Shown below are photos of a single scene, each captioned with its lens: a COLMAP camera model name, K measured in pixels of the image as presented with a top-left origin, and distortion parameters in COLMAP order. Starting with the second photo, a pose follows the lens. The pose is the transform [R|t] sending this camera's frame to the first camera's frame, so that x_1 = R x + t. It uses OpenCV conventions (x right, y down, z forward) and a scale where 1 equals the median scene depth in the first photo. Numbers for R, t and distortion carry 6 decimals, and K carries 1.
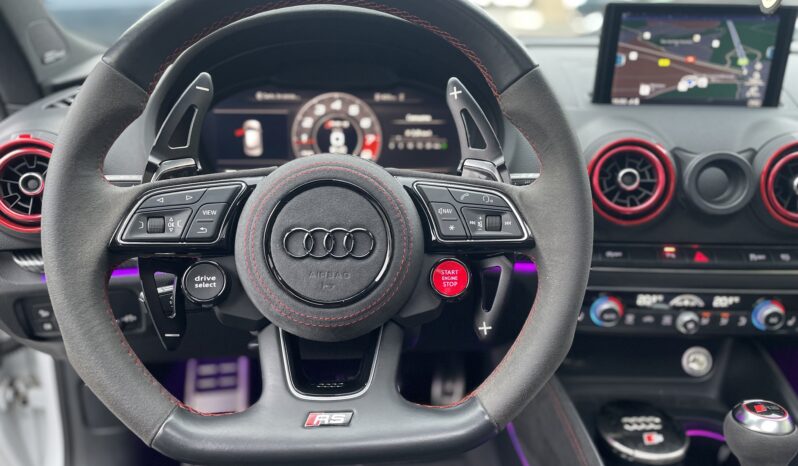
lens RADIAL K [[600.1, 0, 399.0], [0, 600.1, 233.0], [0, 0, 1]] dist [0.146734, -0.194726]
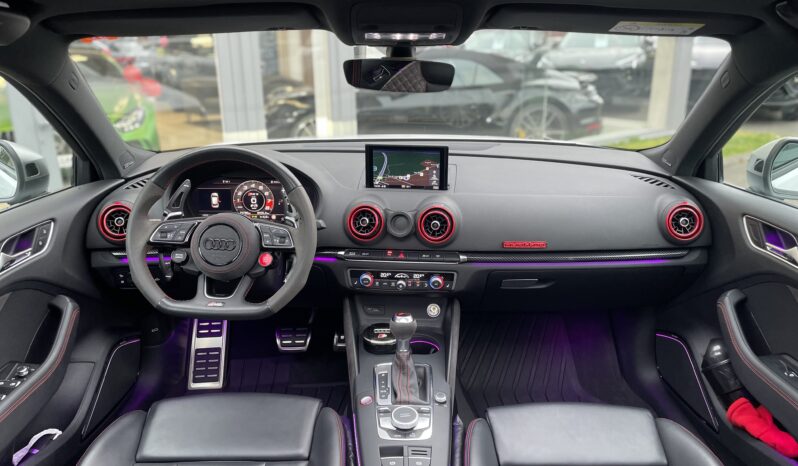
lens RADIAL K [[600.1, 0, 399.0], [0, 600.1, 233.0], [0, 0, 1]] dist [0.146734, -0.194726]
pose [[0.997003, 0.010706, -0.076621, 0.628147], [-0.014289, 0.998822, -0.046377, 0.057249], [0.076034, 0.047333, 0.995981, -1.200635]]
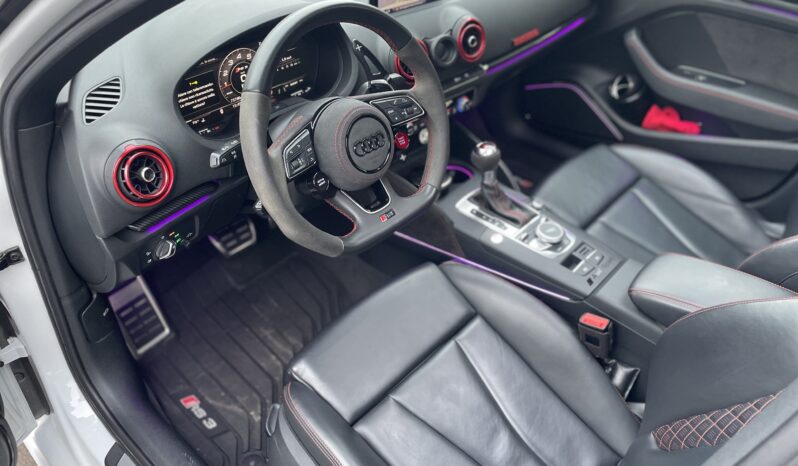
lens RADIAL K [[600.1, 0, 399.0], [0, 600.1, 233.0], [0, 0, 1]] dist [0.146734, -0.194726]
pose [[0.732672, -0.430497, 0.527128, -0.850403], [0.243253, 0.889008, 0.387934, -0.331743], [-0.635625, -0.156003, 0.756071, -0.501630]]
